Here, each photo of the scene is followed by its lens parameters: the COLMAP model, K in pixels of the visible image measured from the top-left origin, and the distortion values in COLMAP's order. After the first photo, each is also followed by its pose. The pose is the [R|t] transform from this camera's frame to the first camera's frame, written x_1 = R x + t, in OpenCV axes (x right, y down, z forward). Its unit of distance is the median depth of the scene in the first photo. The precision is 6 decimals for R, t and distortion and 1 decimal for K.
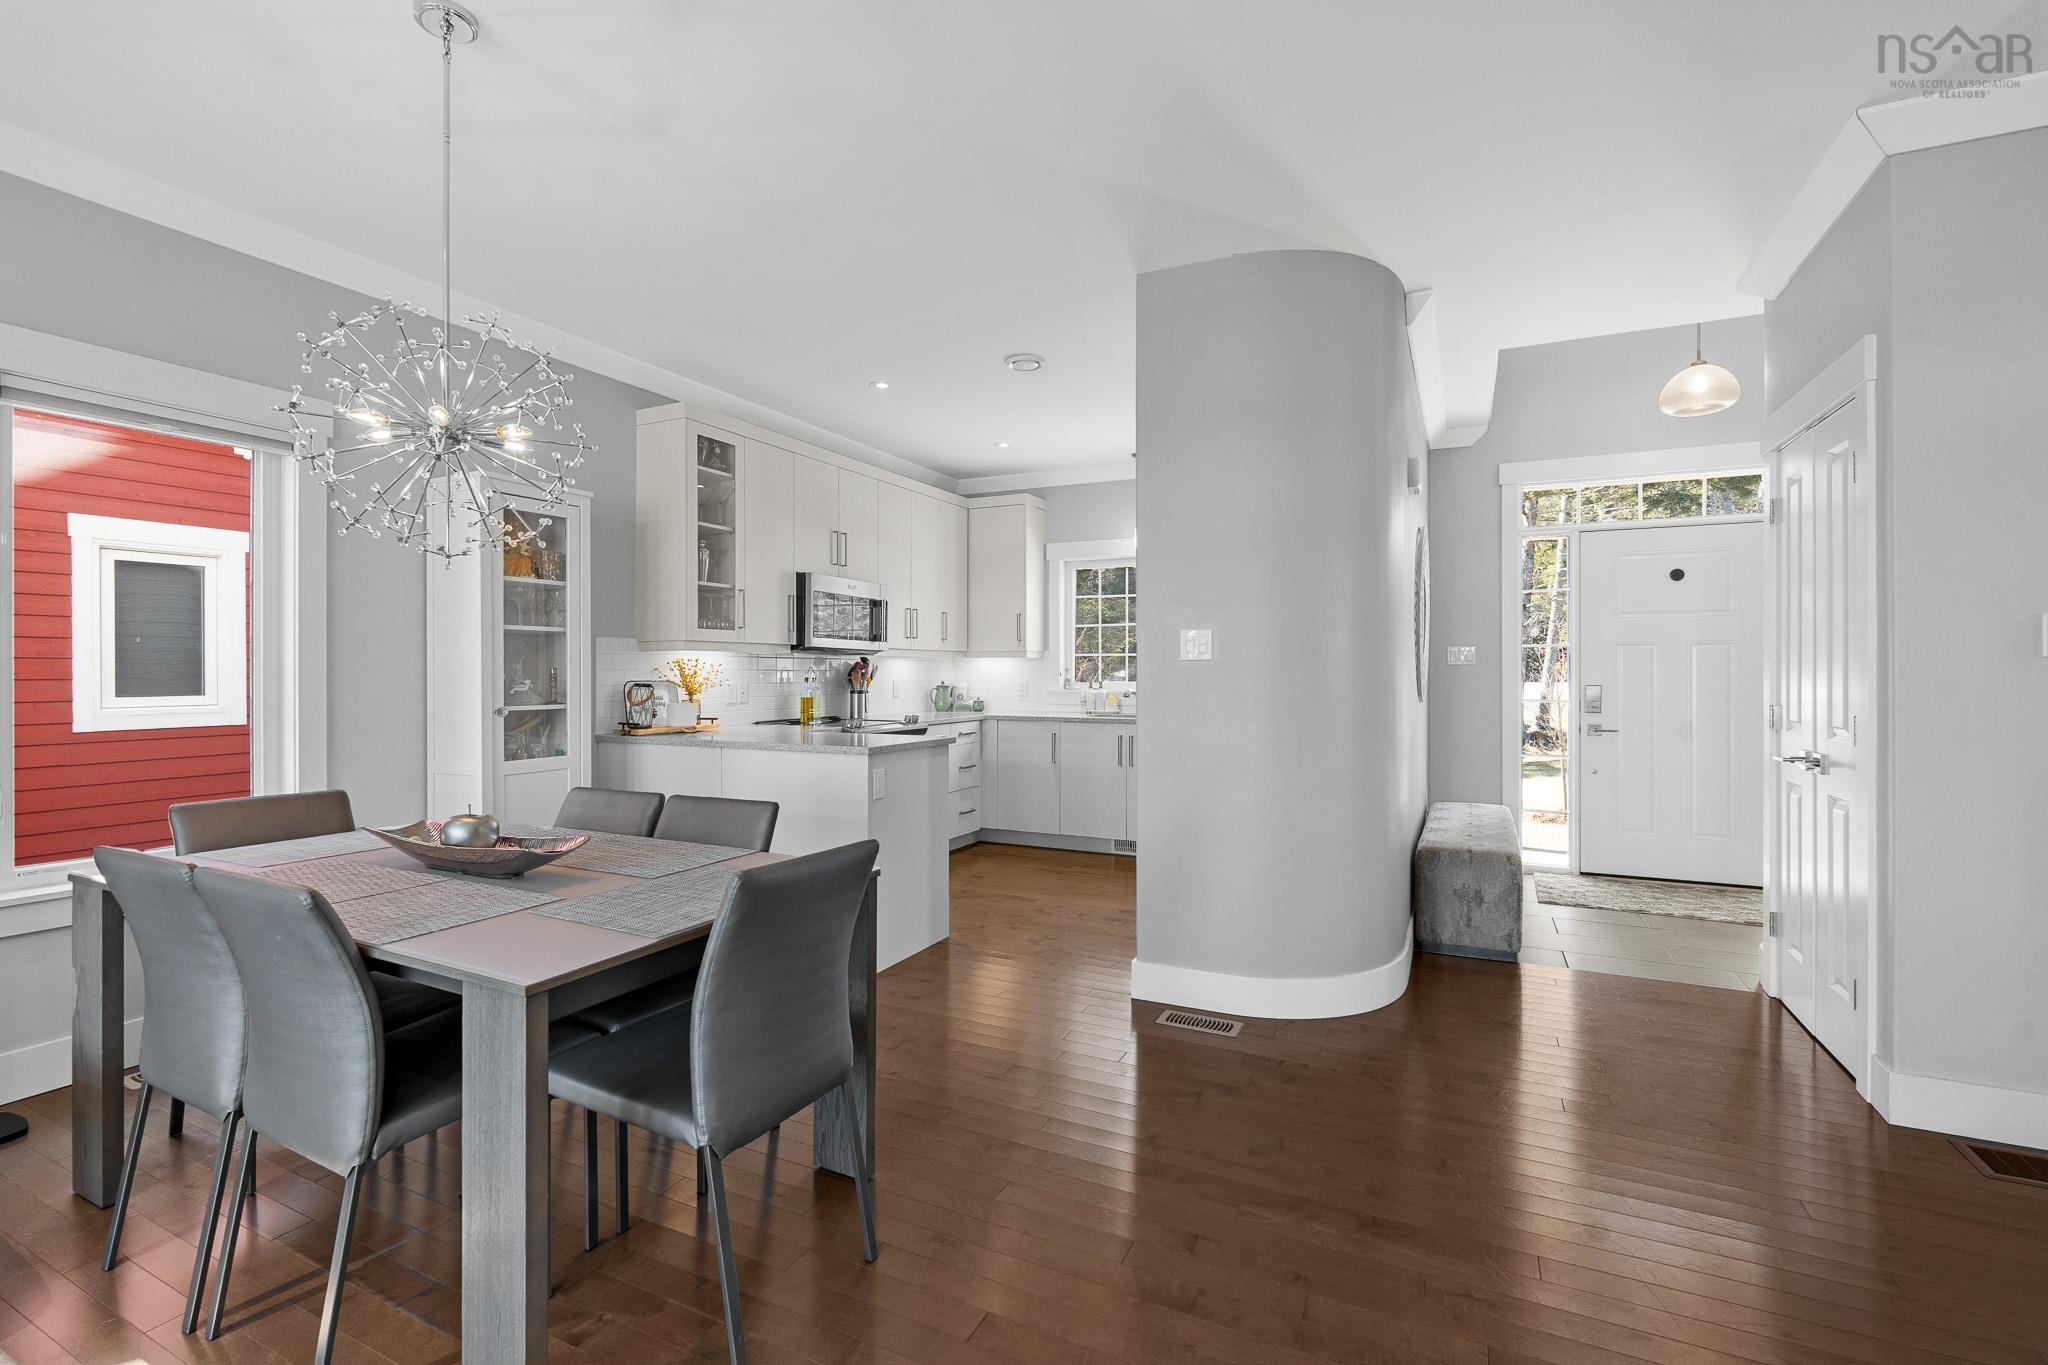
lens RADIAL K [[908.3, 0, 1017.2], [0, 908.3, 672.7], [0, 0, 1]] dist [-0.000933, 0.000049]
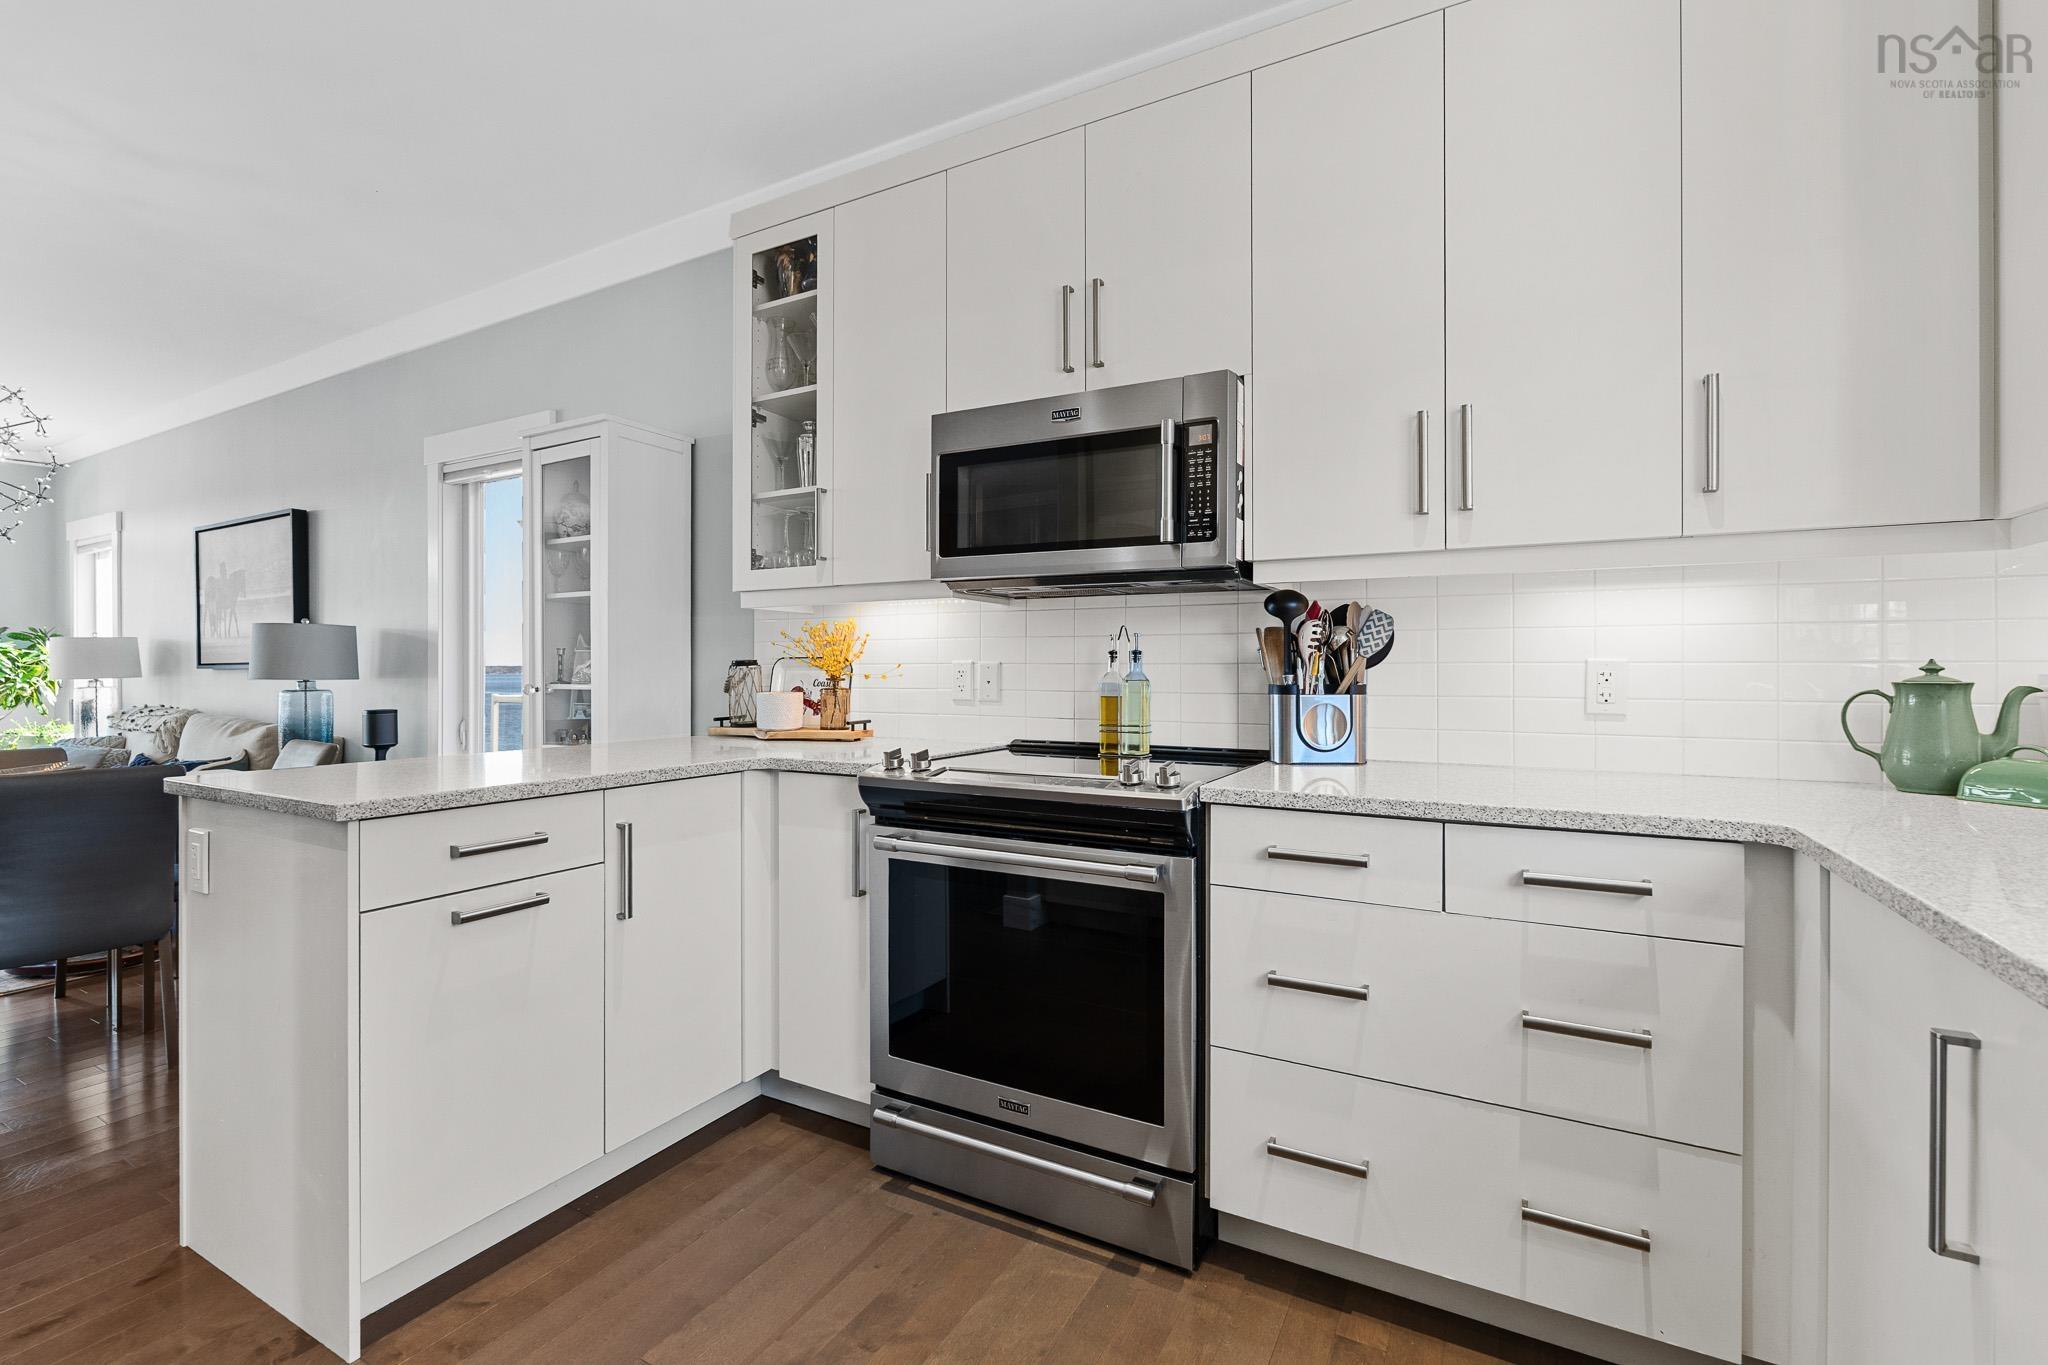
lens RADIAL K [[908.3, 0, 1017.2], [0, 908.3, 672.7], [0, 0, 1]] dist [-0.000933, 0.000049]
pose [[-0.046257, 0.004740, -0.998918, 0.171028], [-0.000613, 0.999988, 0.004774, 0.011438], [0.998929, 0.000833, -0.046254, 0.821019]]
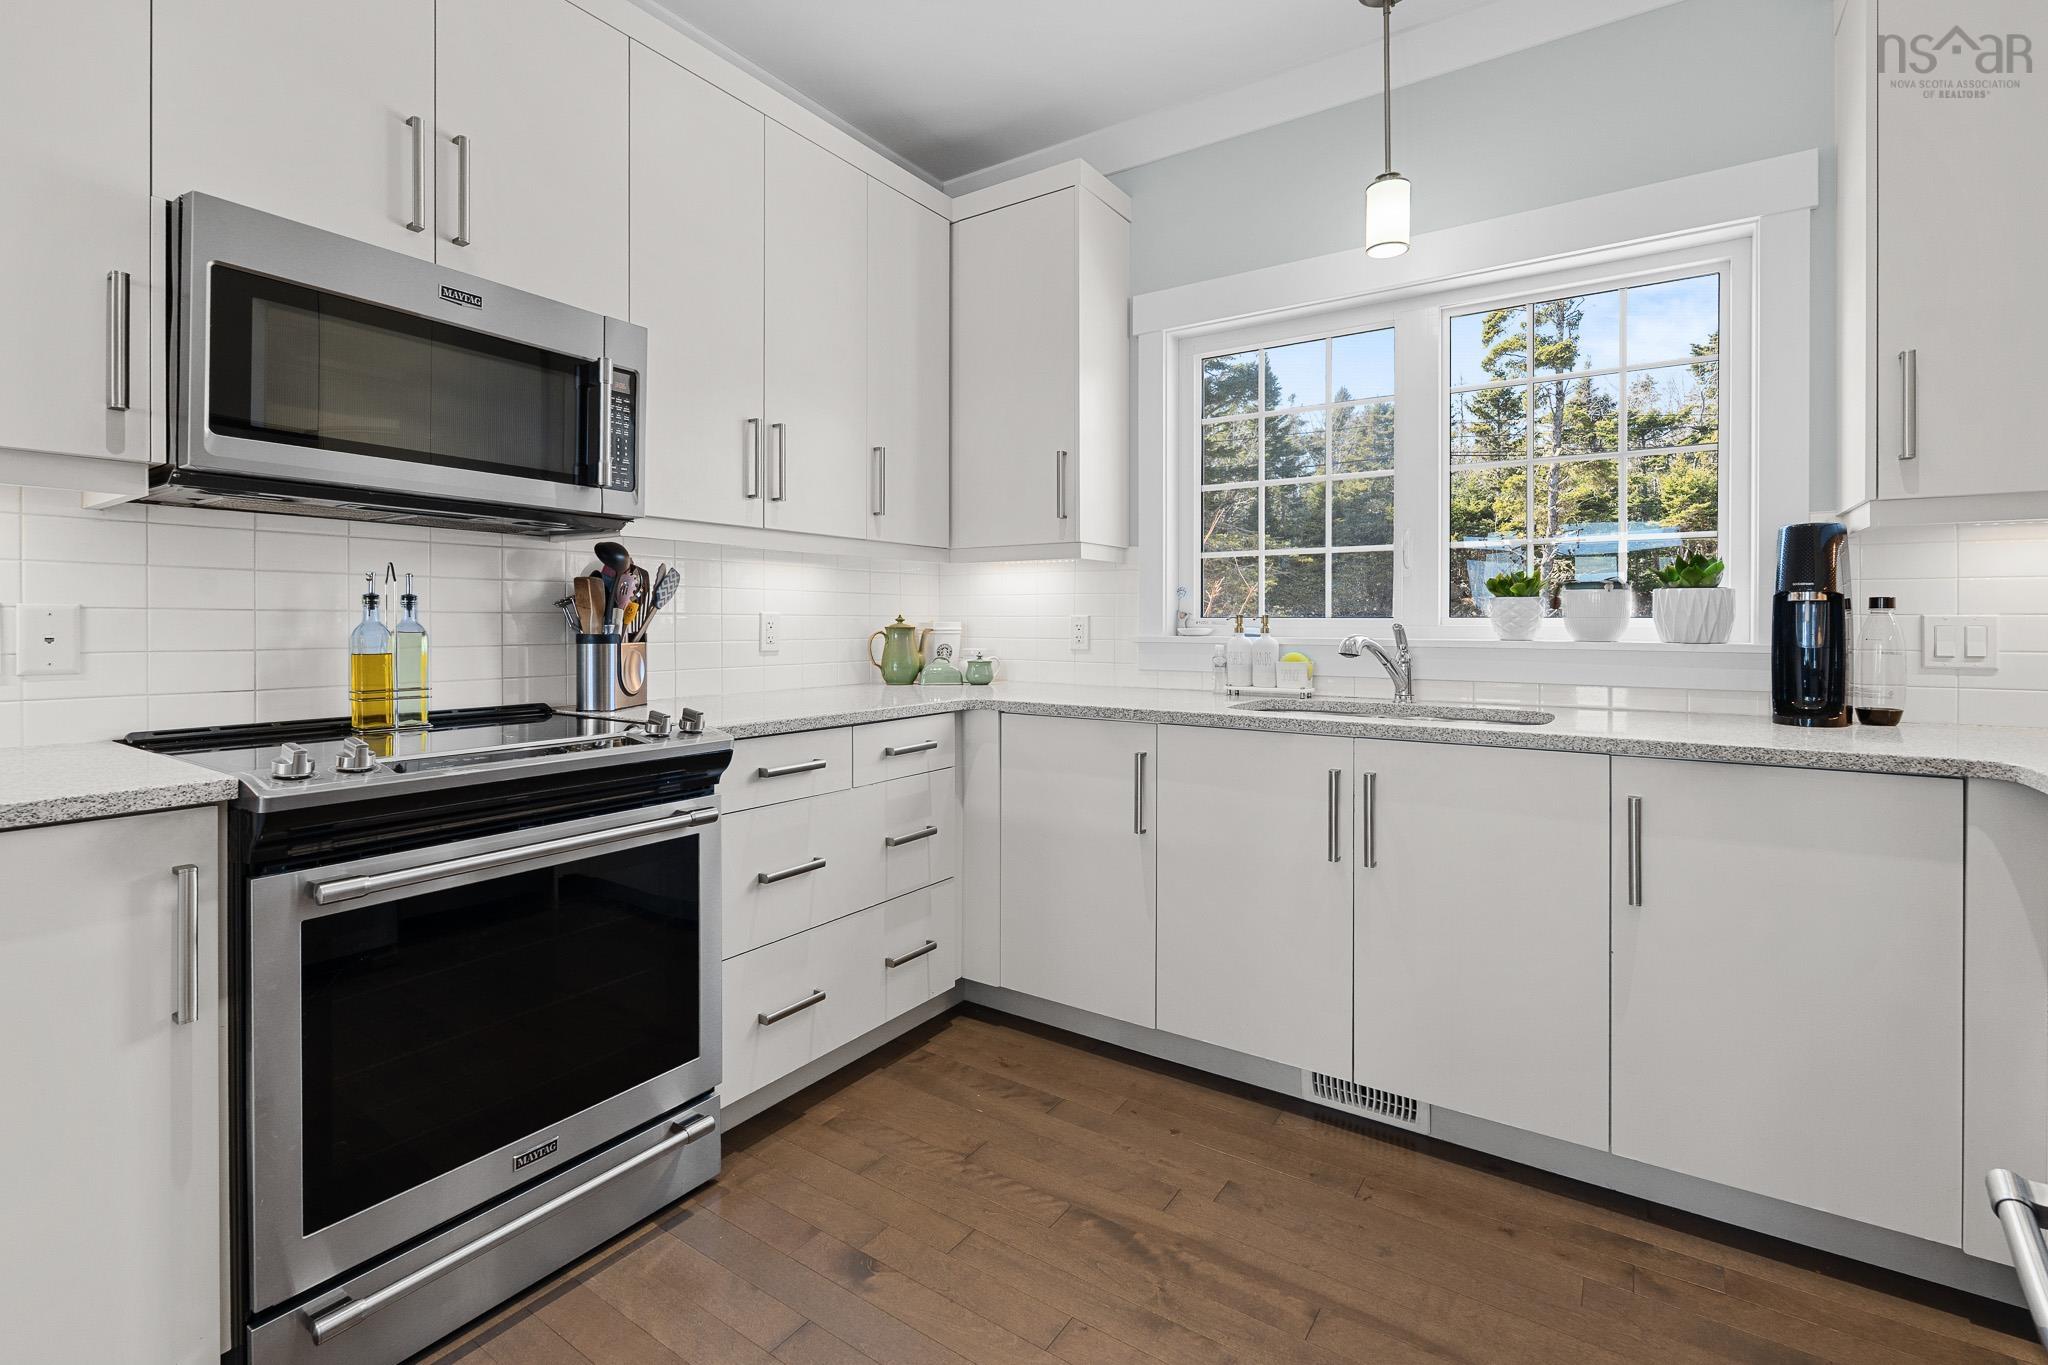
lens RADIAL K [[922.7, 0, 1018.0], [0, 922.7, 625.5], [0, 0, 1]] dist [-0.000911, -0.000065]
pose [[0.991087, 0.001898, -0.133206, 0.038677], [-0.001481, 0.999994, 0.003231, 0.012759], [0.133211, -0.003005, 0.991083, 0.586890]]
